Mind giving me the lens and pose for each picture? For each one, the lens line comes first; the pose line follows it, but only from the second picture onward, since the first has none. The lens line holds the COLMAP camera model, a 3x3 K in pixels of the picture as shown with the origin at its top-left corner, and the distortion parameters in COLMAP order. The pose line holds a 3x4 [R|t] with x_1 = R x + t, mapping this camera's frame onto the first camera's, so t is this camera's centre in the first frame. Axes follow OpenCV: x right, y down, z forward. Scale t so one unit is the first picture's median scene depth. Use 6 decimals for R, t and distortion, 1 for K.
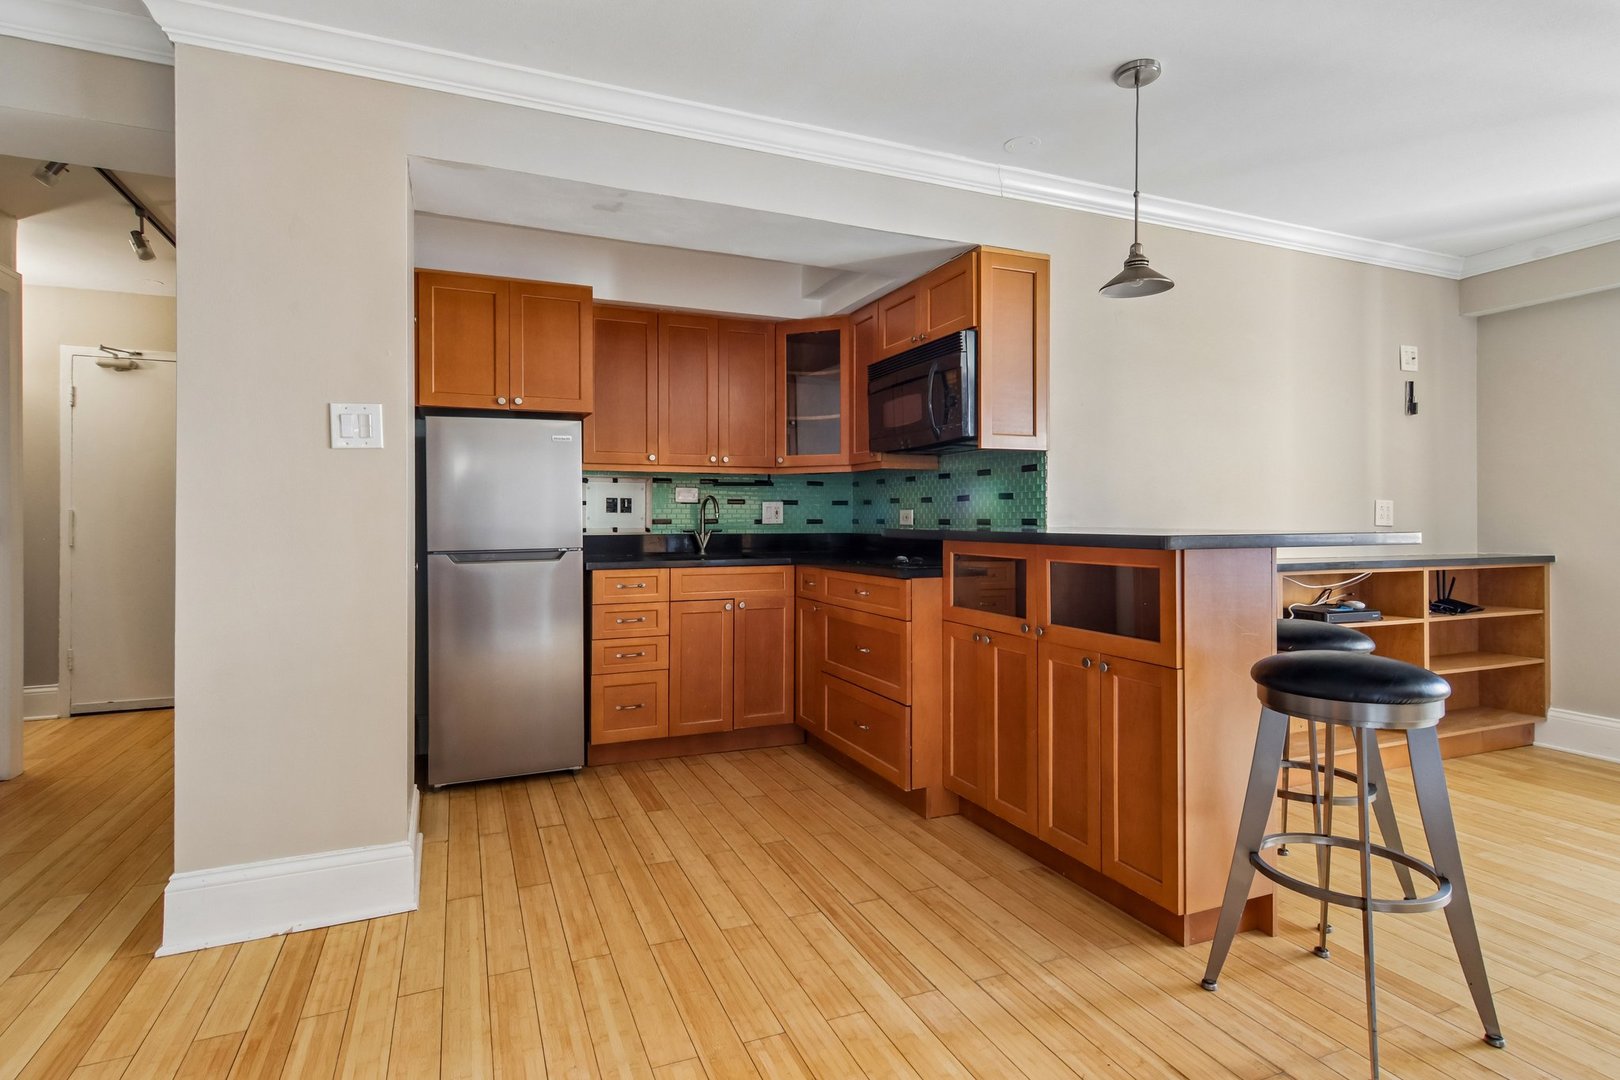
lens RADIAL K [[826.1, 0, 800.7], [0, 826.1, 525.3], [0, 0, 1]] dist [0.010099, -0.010214]
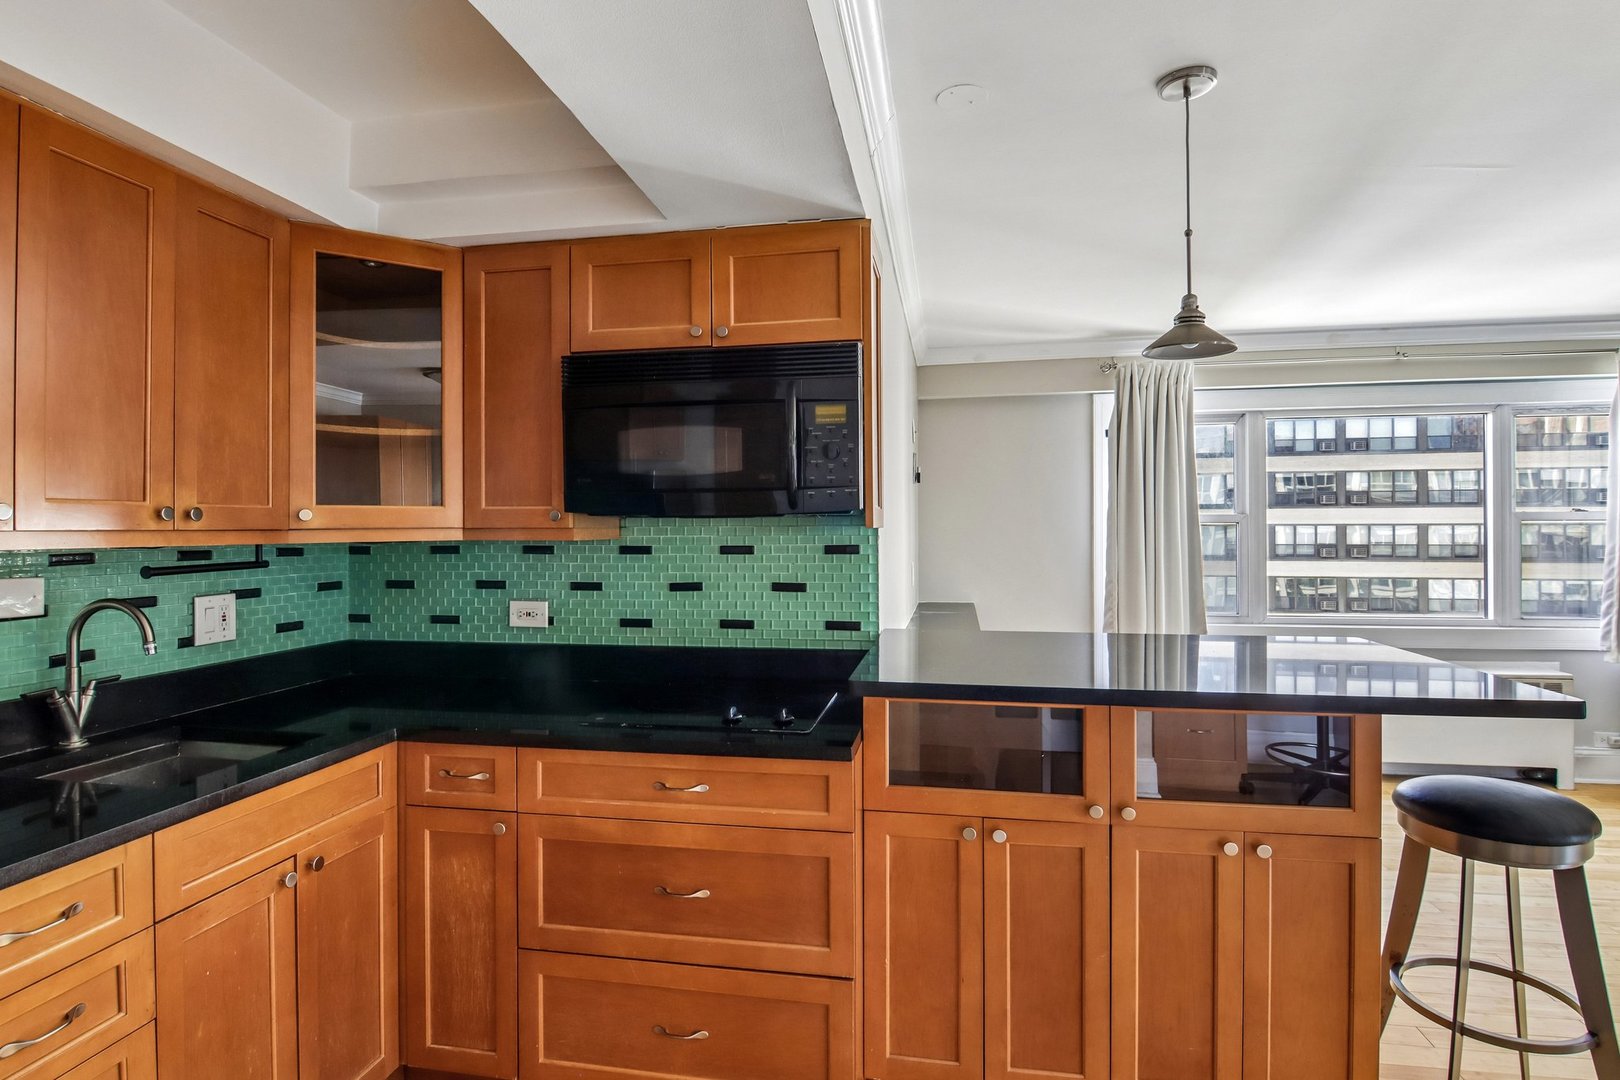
lens RADIAL K [[826.1, 0, 810.4], [0, 826.1, 531.8], [0, 0, 1]] dist [0.010099, -0.010214]
pose [[0.538542, 0.000431, 0.842599, -0.318645], [0.008441, 0.999947, -0.005907, -0.076220], [-0.842556, 0.010293, 0.538510, 0.603512]]
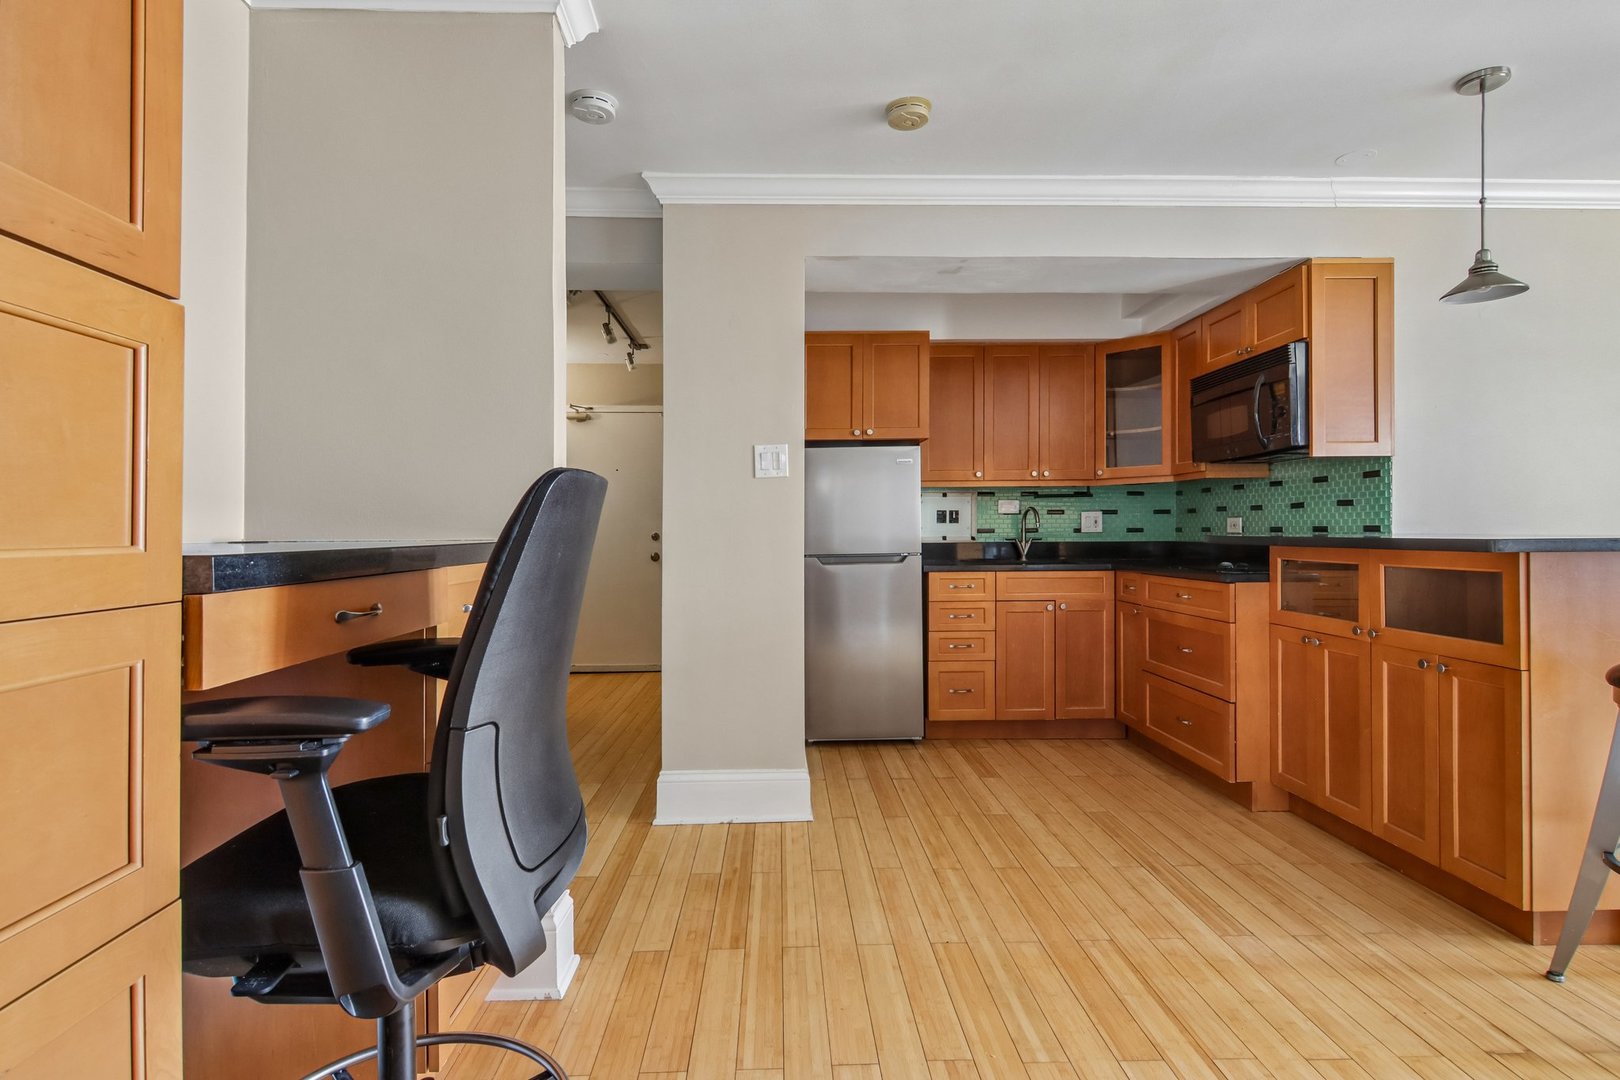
lens RADIAL K [[826.1, 0, 783.5], [0, 826.1, 535.0], [0, 0, 1]] dist [0.010099, -0.010214]
pose [[0.927498, -0.002662, -0.373819, -0.005194], [0.001826, 0.999995, -0.002589, 0.004593], [0.373824, 0.001719, 0.927498, -0.169734]]
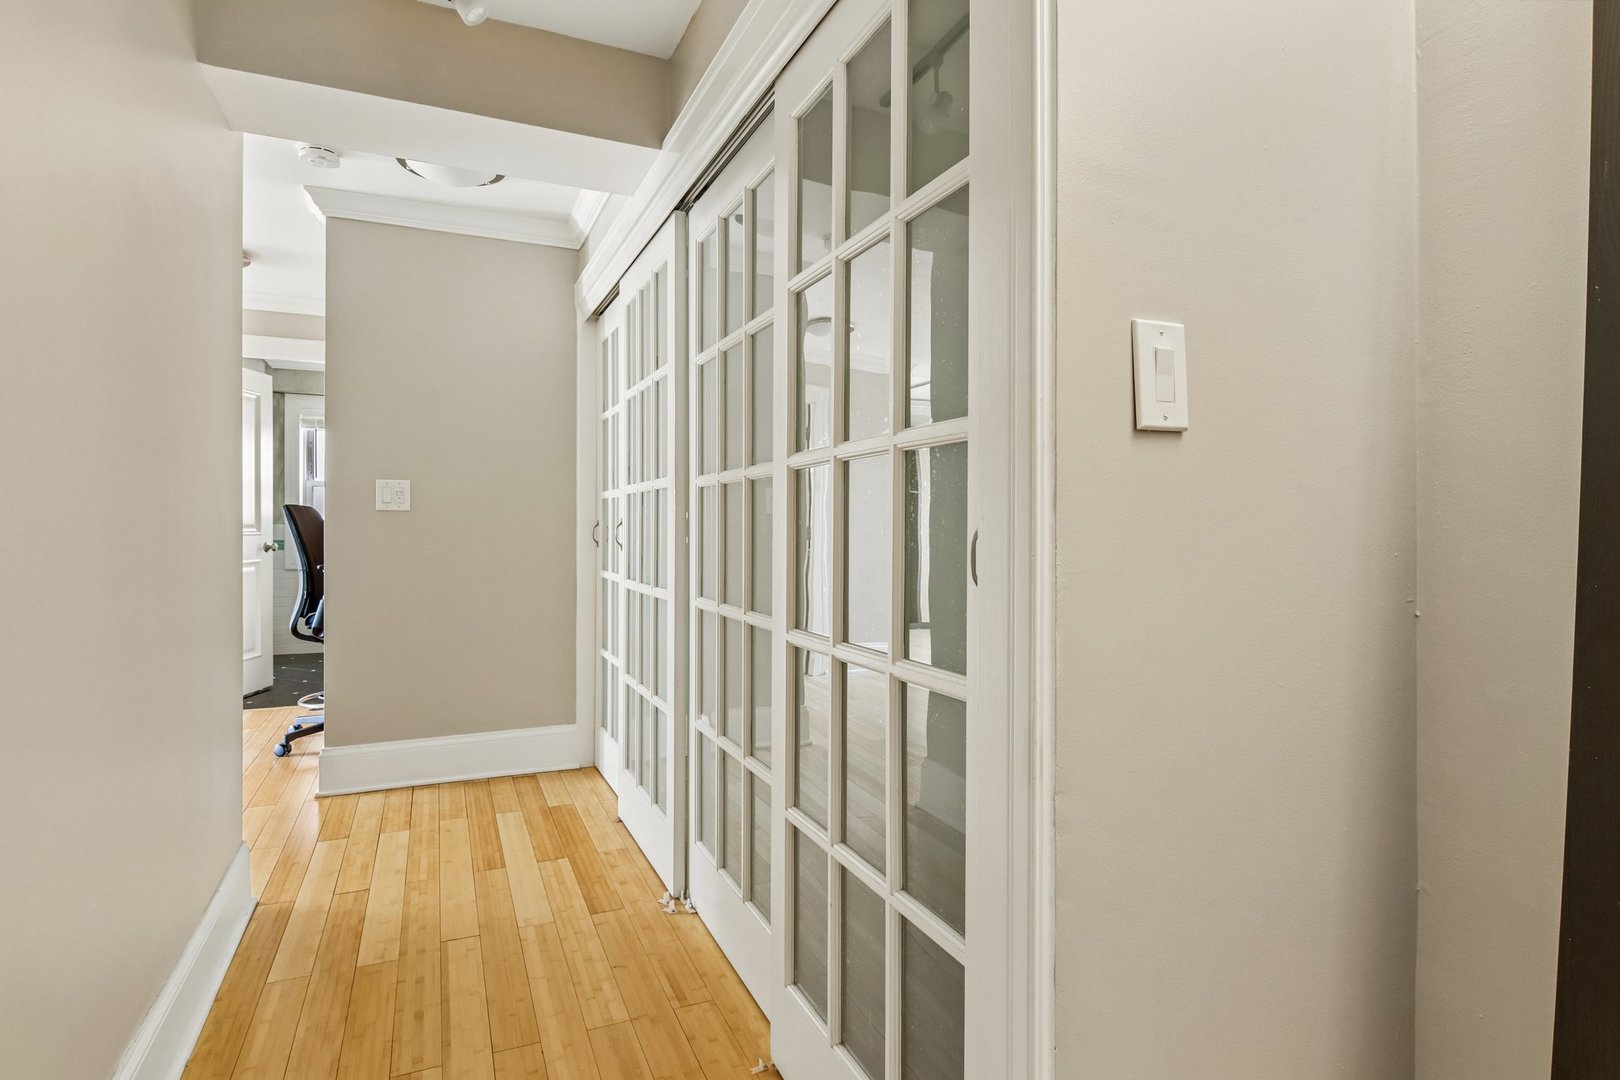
lens RADIAL K [[826.1, 0, 808.5], [0, 826.1, 532.9], [0, 0, 1]] dist [0.010099, -0.010214]
pose [[-0.999575, -0.000272, -0.029136, -0.899666], [-0.000626, 0.999926, 0.012136, -0.007259], [0.029131, 0.012150, -0.999502, 1.287152]]
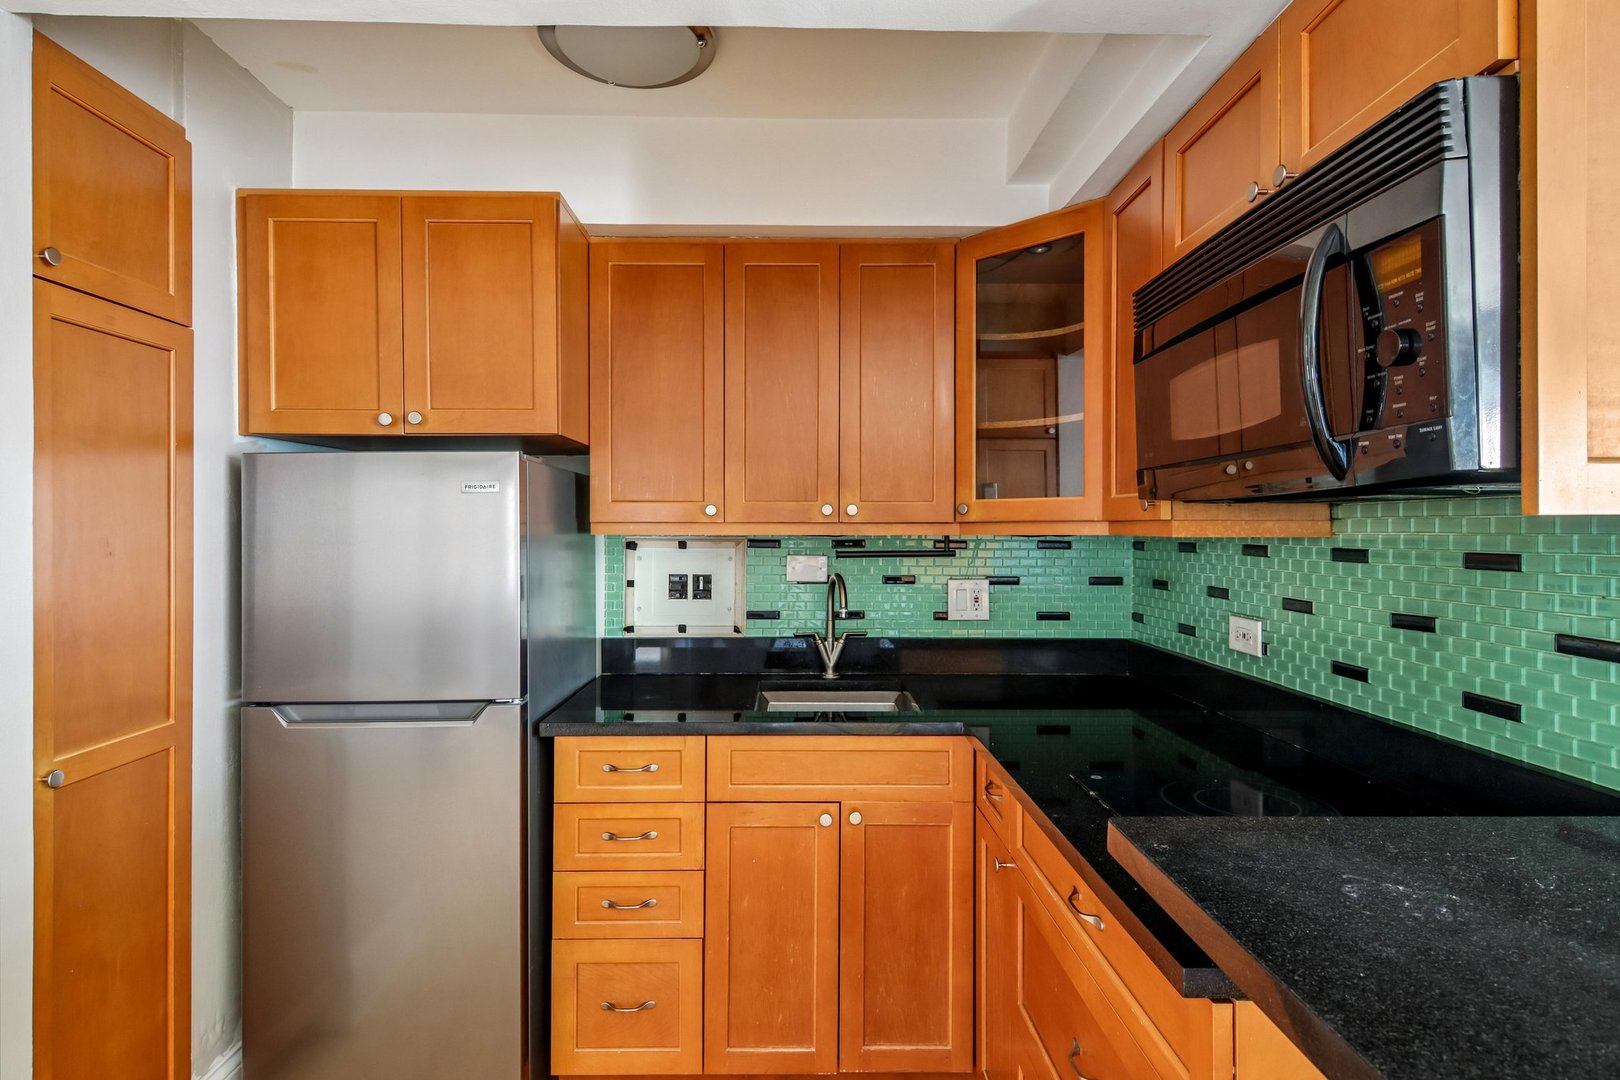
lens RADIAL K [[826.1, 0, 798.6], [0, 826.1, 524.6], [0, 0, 1]] dist [0.010099, -0.010214]
pose [[0.925421, 0.001628, -0.378938, 0.088702], [-0.006031, 0.999927, -0.010431, -0.075830], [0.378893, 0.011938, 0.925363, 0.589490]]
